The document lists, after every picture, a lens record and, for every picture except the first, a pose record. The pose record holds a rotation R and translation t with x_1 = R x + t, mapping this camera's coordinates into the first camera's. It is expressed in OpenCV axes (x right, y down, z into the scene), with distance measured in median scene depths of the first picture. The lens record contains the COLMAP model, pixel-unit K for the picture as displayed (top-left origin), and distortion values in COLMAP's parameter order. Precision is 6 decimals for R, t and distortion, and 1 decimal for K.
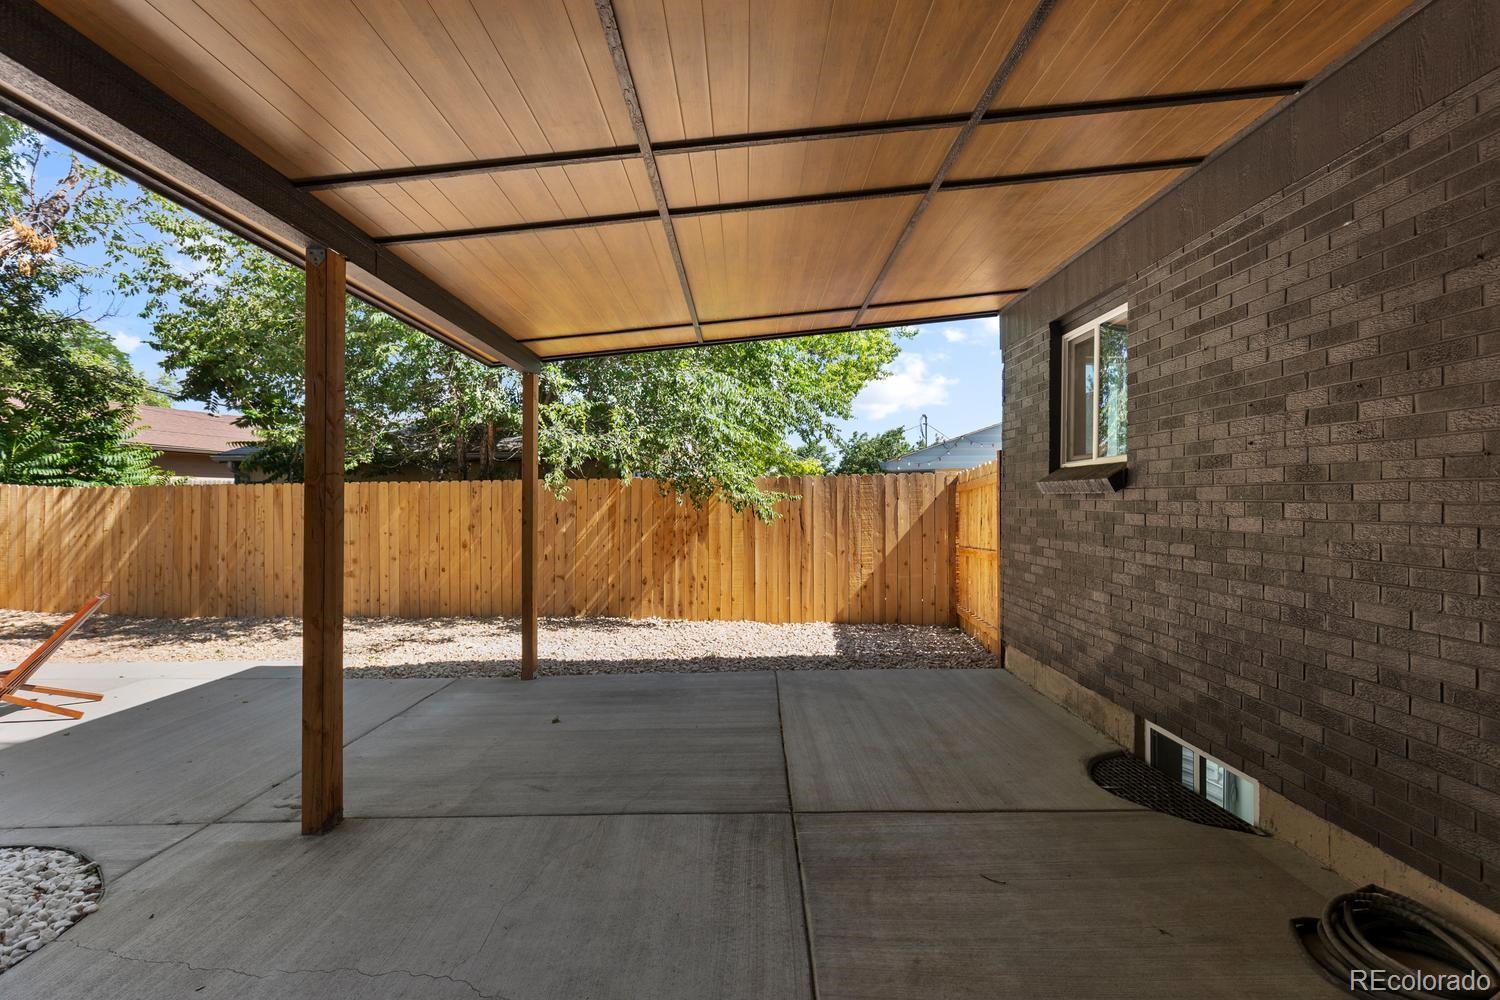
lens RADIAL K [[679.2, 0, 746.0], [0, 679.2, 500.9], [0, 0, 1]] dist [-0.002536, -0.000496]
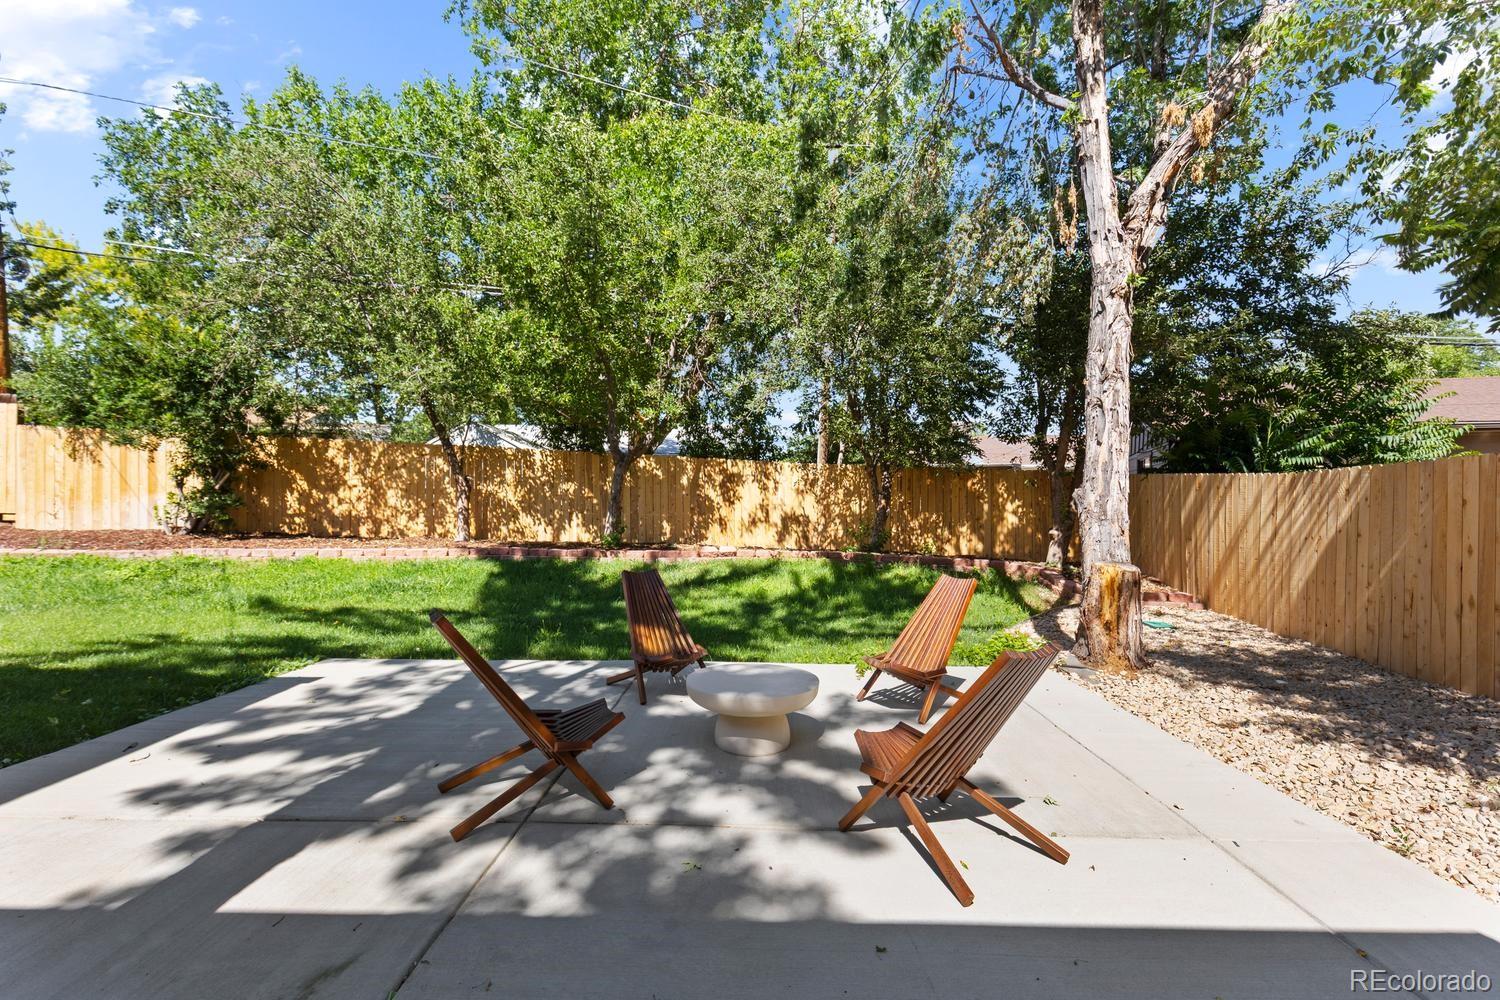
lens RADIAL K [[679.2, 0, 745.9], [0, 679.2, 503.4], [0, 0, 1]] dist [-0.002536, -0.000496]
pose [[-0.011075, -0.000252, -0.999939, -0.245777], [-0.007770, 0.999970, -0.000166, 0.020210], [0.999908, 0.007768, -0.011077, 0.406206]]
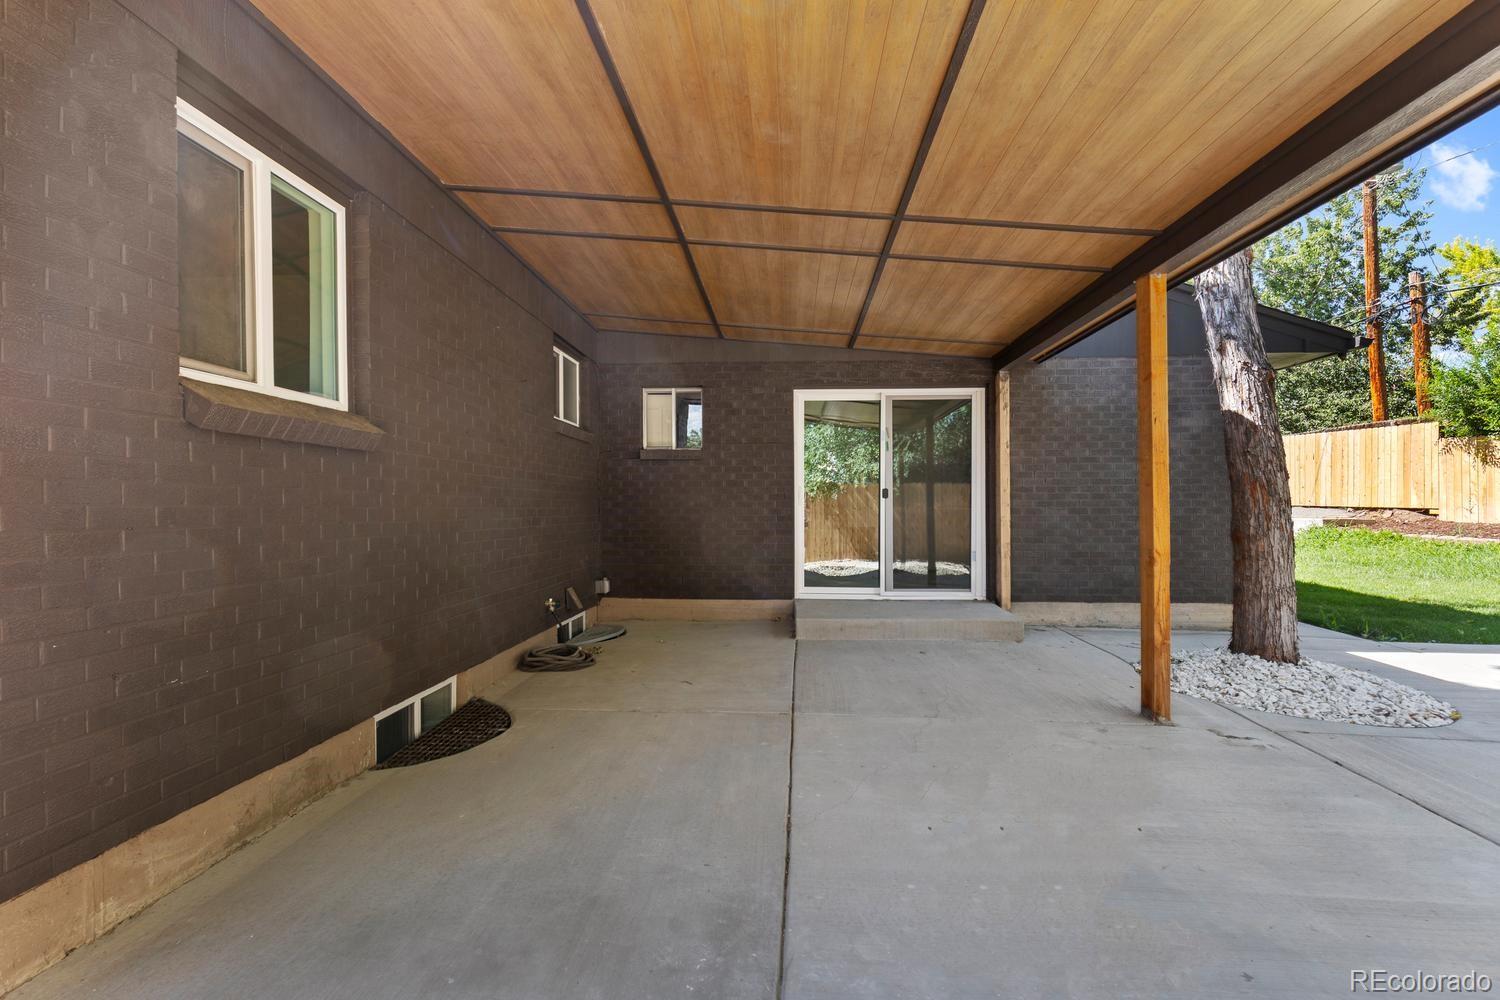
lens RADIAL K [[679.2, 0, 748.8], [0, 679.2, 495.5], [0, 0, 1]] dist [-0.002536, -0.000496]
pose [[-0.998079, 0.007286, 0.061518, 0.020487], [0.006836, 0.999948, -0.007525, 0.018192], [-0.061570, -0.007090, -0.998078, 0.708579]]
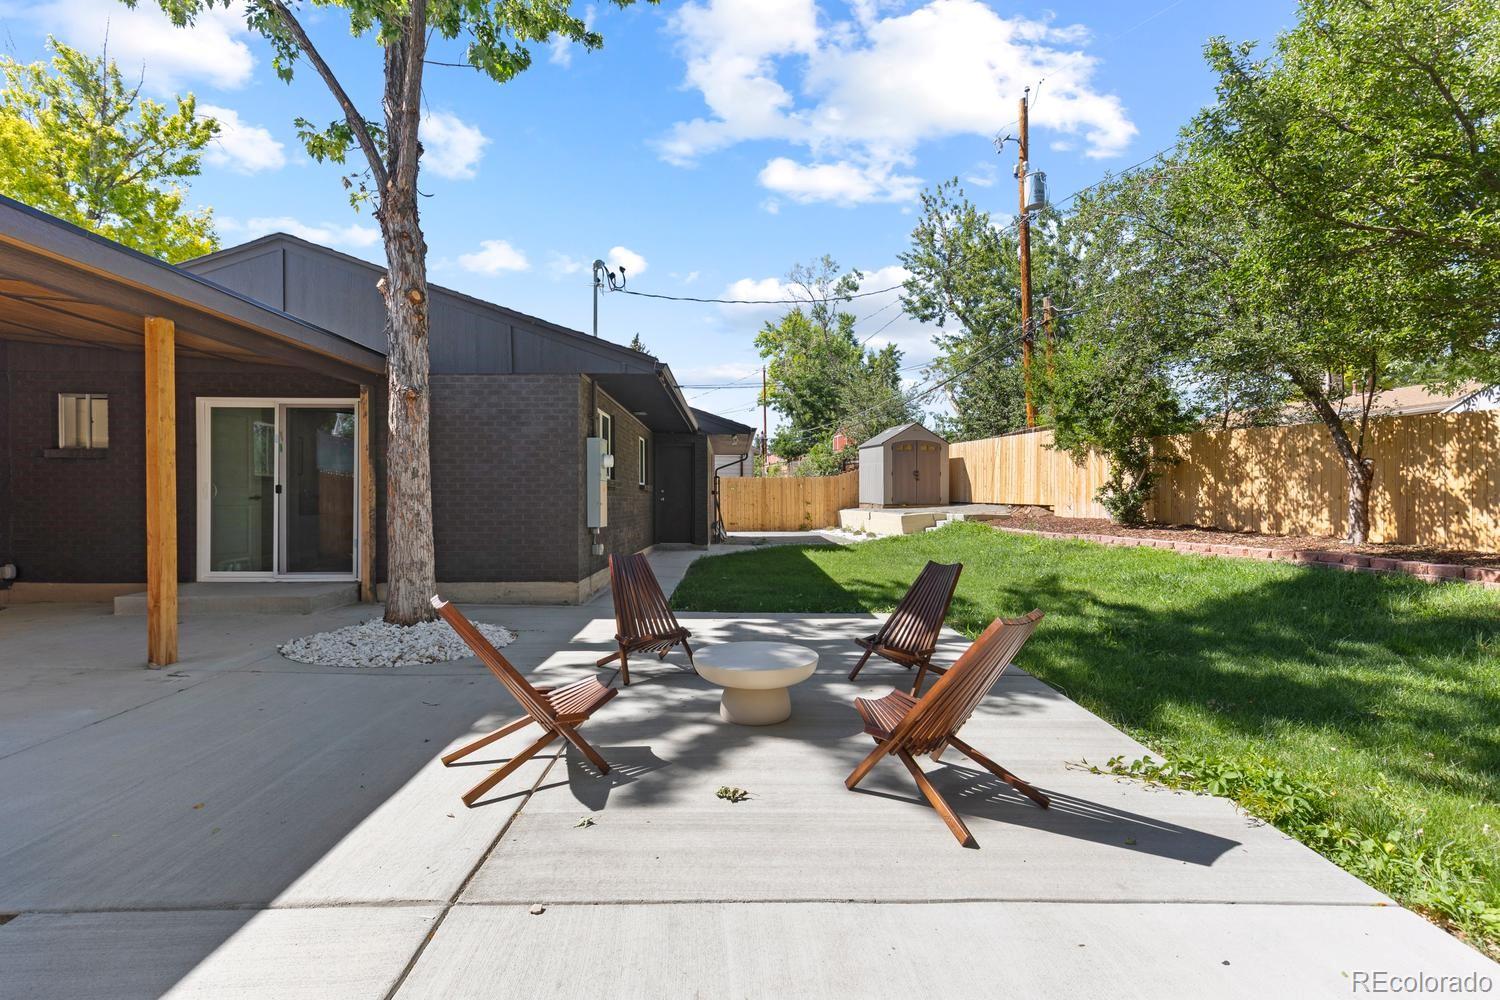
lens RADIAL K [[679.2, 0, 749.5], [0, 679.2, 498.8], [0, 0, 1]] dist [-0.002536, -0.000496]
pose [[-0.999667, 0.004678, -0.025378, -0.620580], [0.004665, 0.999989, 0.000581, 0.025326], [0.025380, 0.000462, -0.999678, 0.820453]]
